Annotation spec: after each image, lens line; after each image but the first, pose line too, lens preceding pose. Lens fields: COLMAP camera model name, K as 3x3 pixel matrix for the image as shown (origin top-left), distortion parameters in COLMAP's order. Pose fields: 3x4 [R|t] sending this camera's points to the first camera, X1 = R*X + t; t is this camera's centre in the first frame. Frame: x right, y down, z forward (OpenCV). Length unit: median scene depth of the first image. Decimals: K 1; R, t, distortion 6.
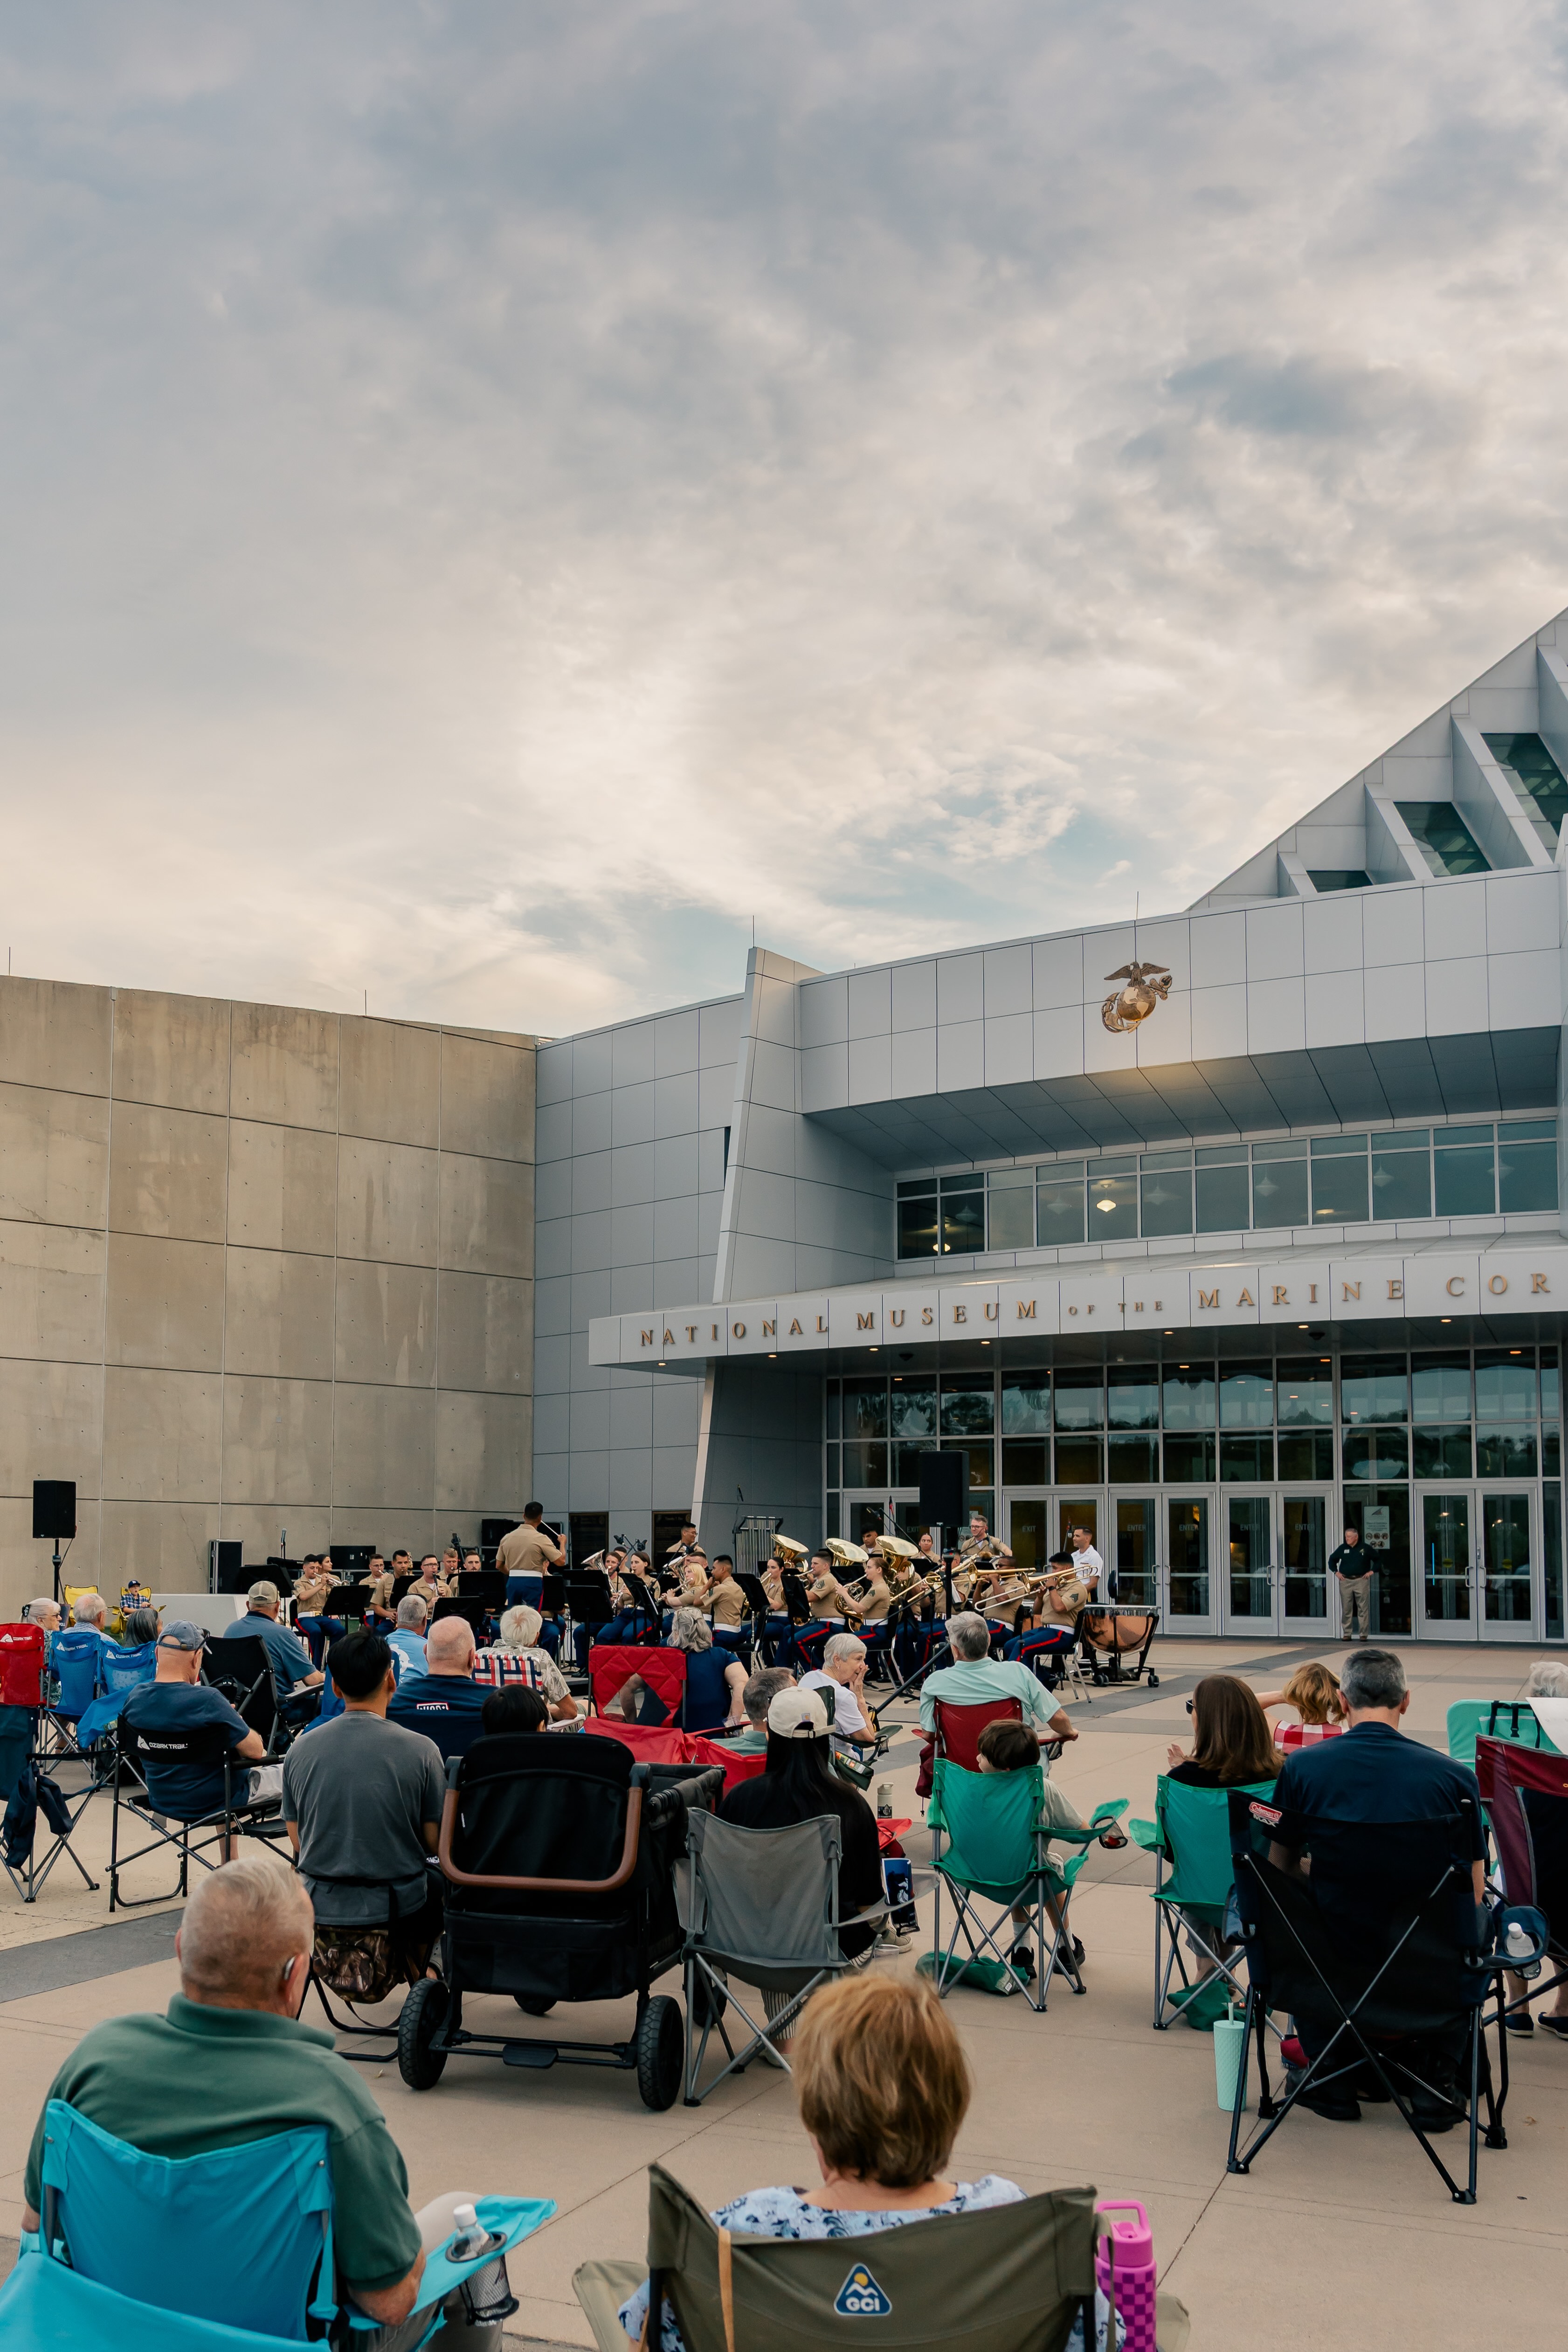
lens RADIAL K [[2269.6, 0, 616.2], [0, 2269.6, 1385.6], [0, 0, 1]] dist [-0.004804, -0.000660]
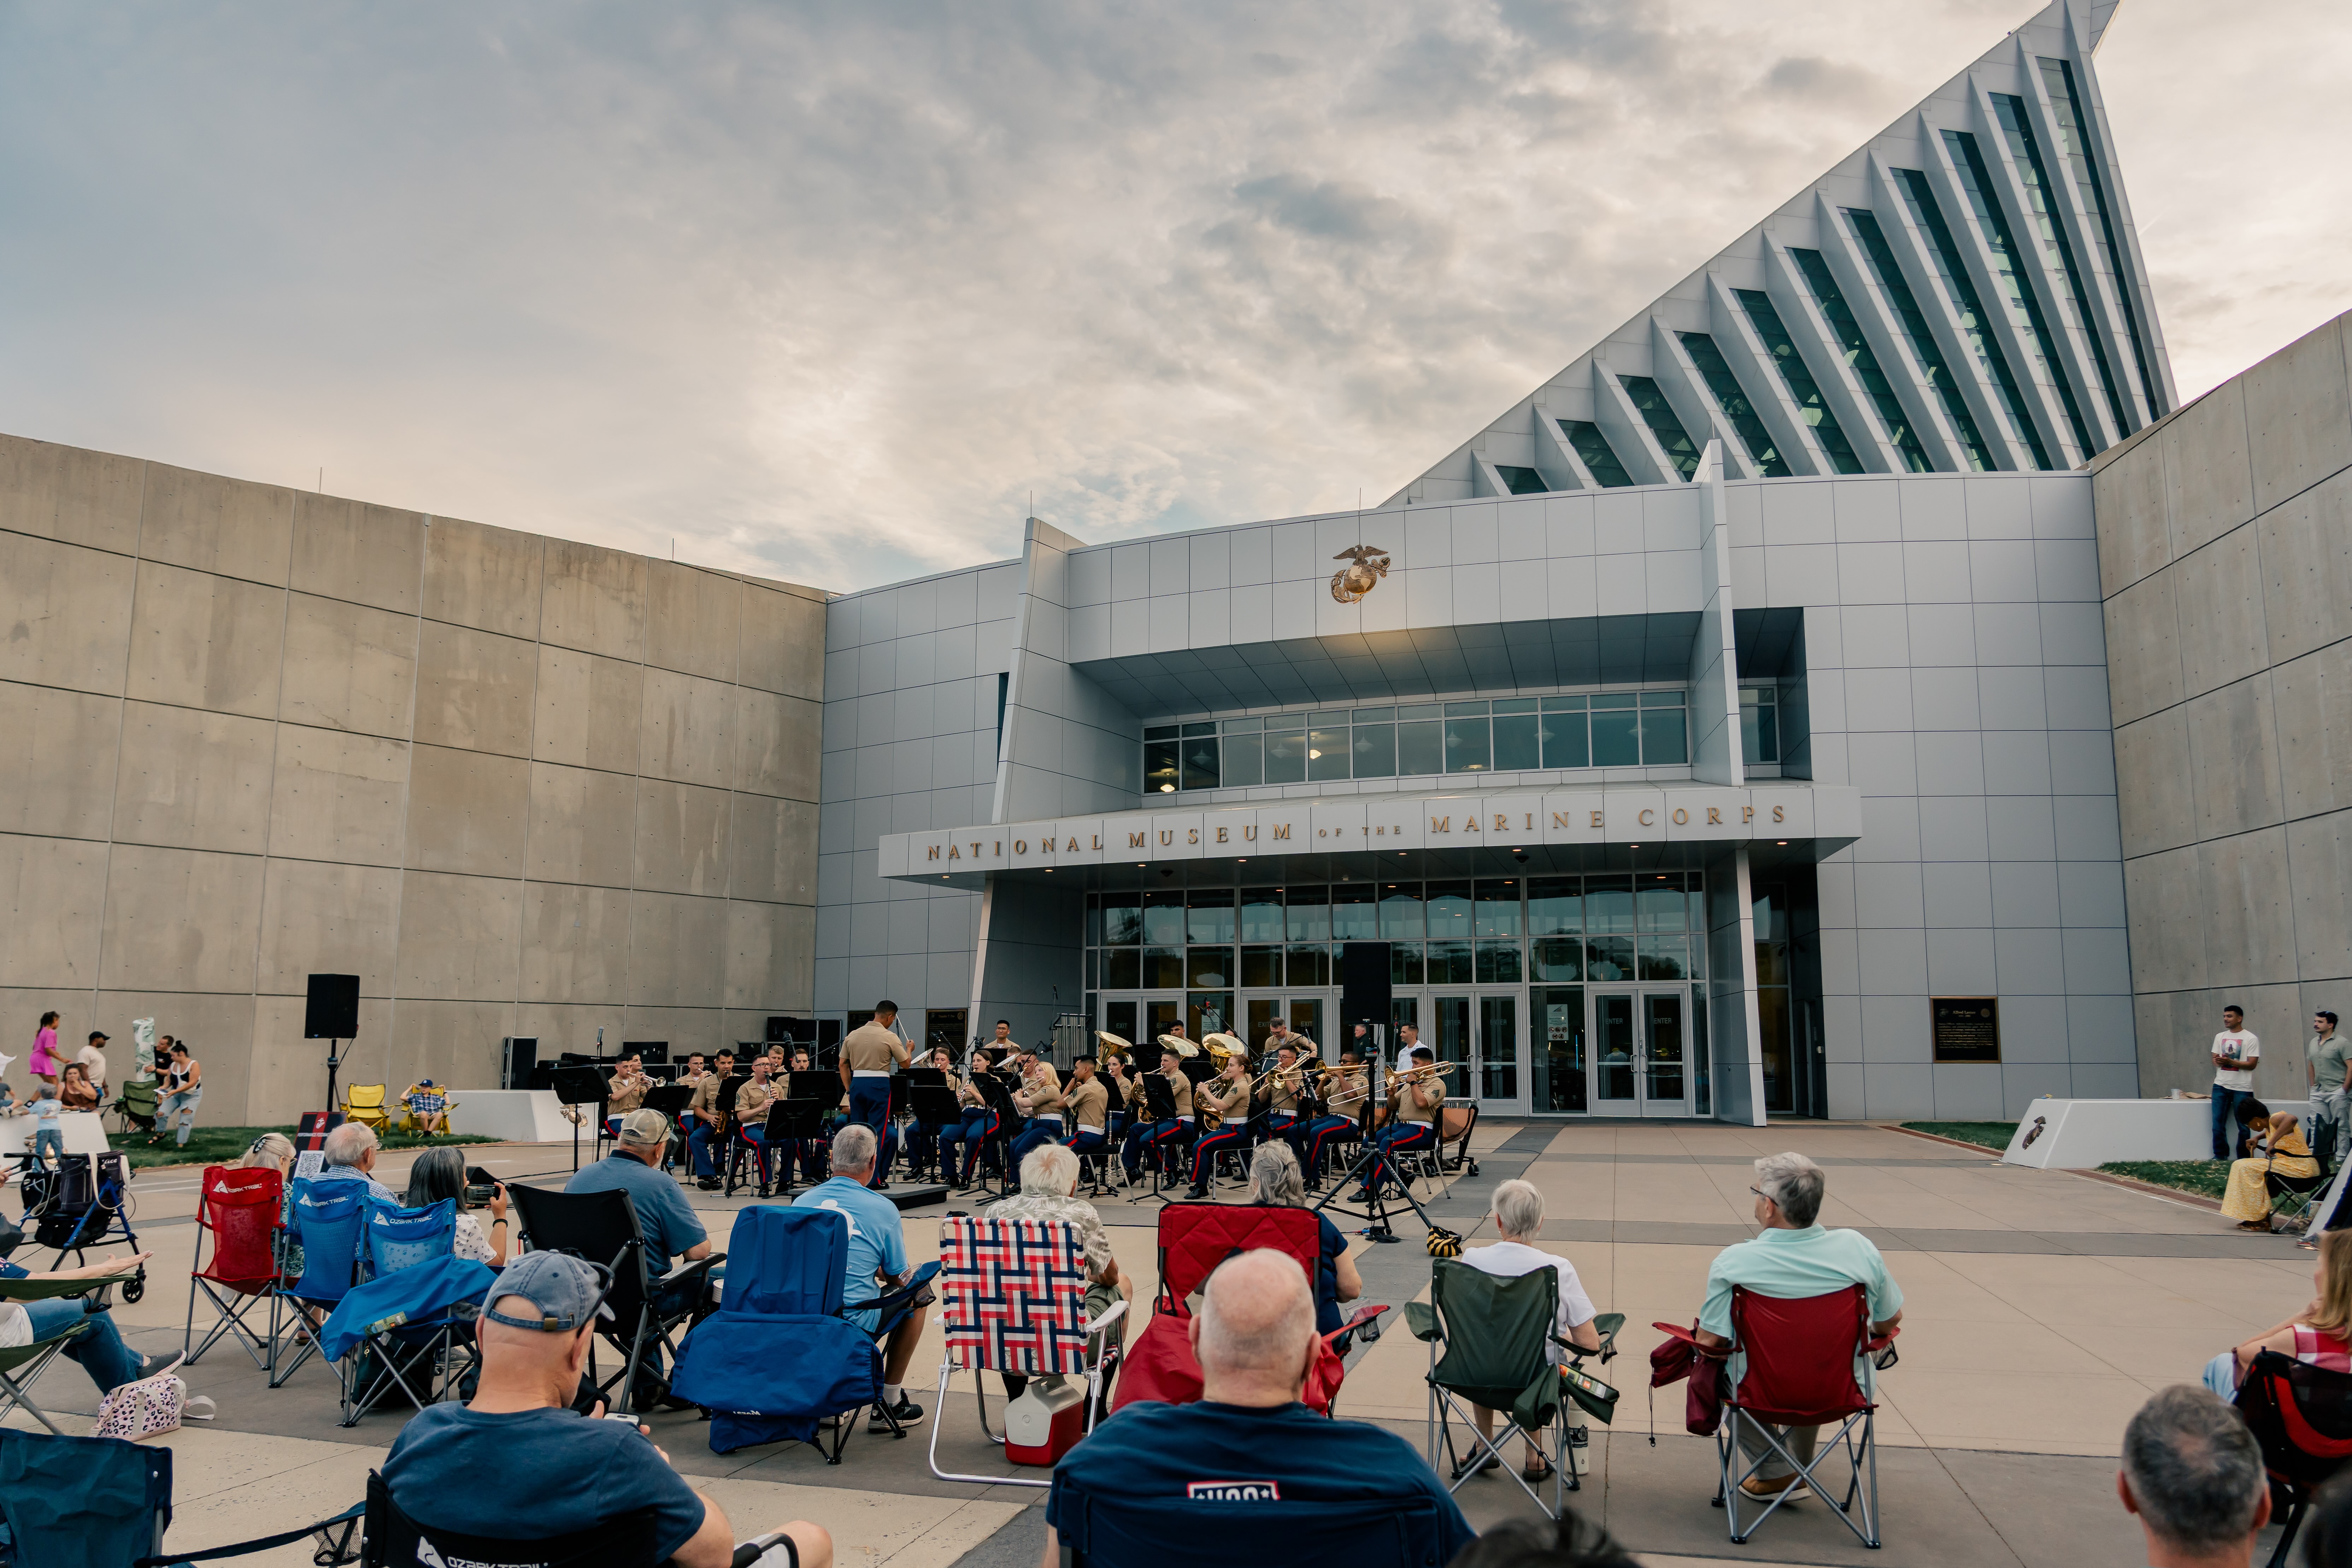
lens RADIAL K [[1667.8, 0, 1231.1], [0, 1667.8, 812.8], [0, 0, 1]] dist [0.001236, -0.003075]
pose [[0.971824, 0.026463, 0.234219, -0.035906], [-0.011732, 0.997877, -0.064063, 0.009806], [-0.235417, 0.059510, 0.970071, 0.165688]]
